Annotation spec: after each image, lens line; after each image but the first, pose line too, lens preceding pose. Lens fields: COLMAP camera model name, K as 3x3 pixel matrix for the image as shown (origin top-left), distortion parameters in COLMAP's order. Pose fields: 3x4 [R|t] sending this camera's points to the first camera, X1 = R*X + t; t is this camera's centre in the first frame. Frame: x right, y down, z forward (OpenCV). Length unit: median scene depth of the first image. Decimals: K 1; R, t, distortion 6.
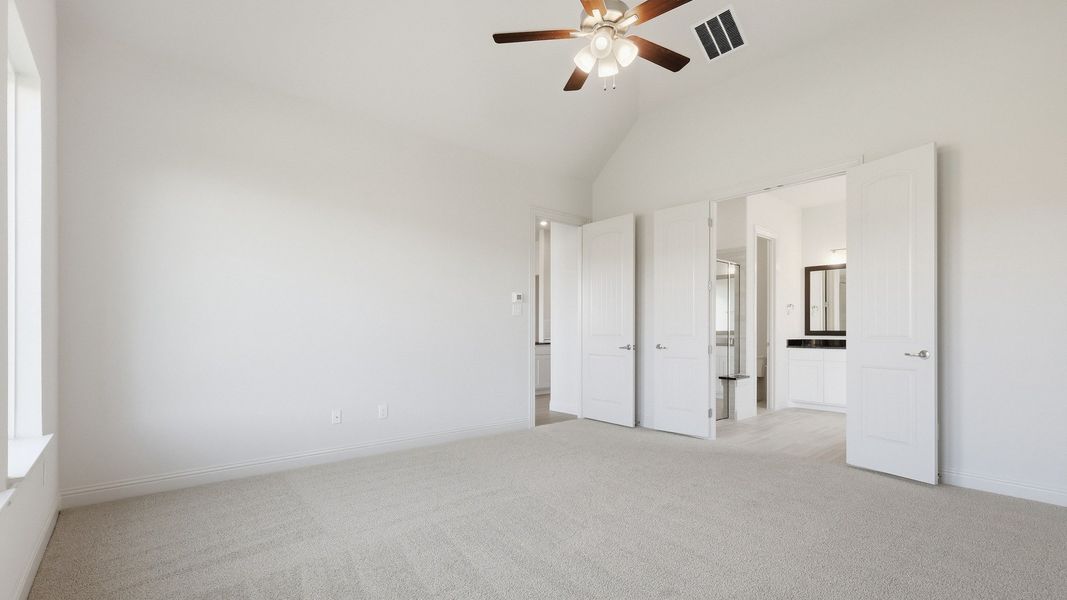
lens RADIAL K [[473.1, 0, 534.3], [0, 473.1, 321.3], [0, 0, 1]] dist [0.000241, 0.000076]
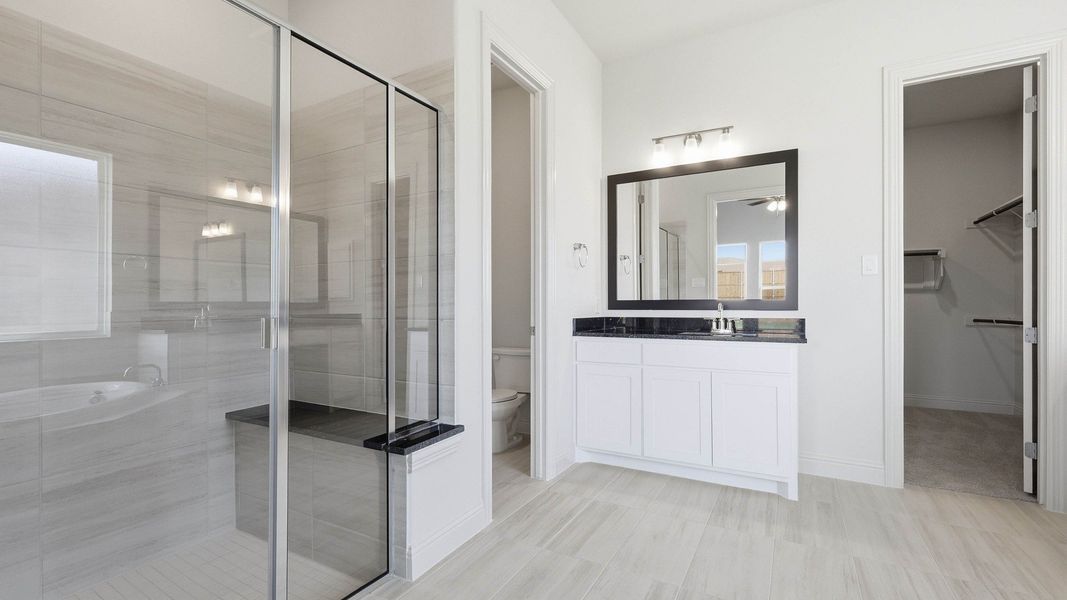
lens RADIAL K [[471.6, 0, 534.6], [0, 471.6, 302.7], [0, 0, 1]] dist [0.001746, 0.000156]
pose [[0.940949, -0.008246, 0.338448, 0.339464], [0.006297, 0.999957, 0.006856, 0.019233], [-0.338490, -0.004320, 0.940960, 0.572345]]
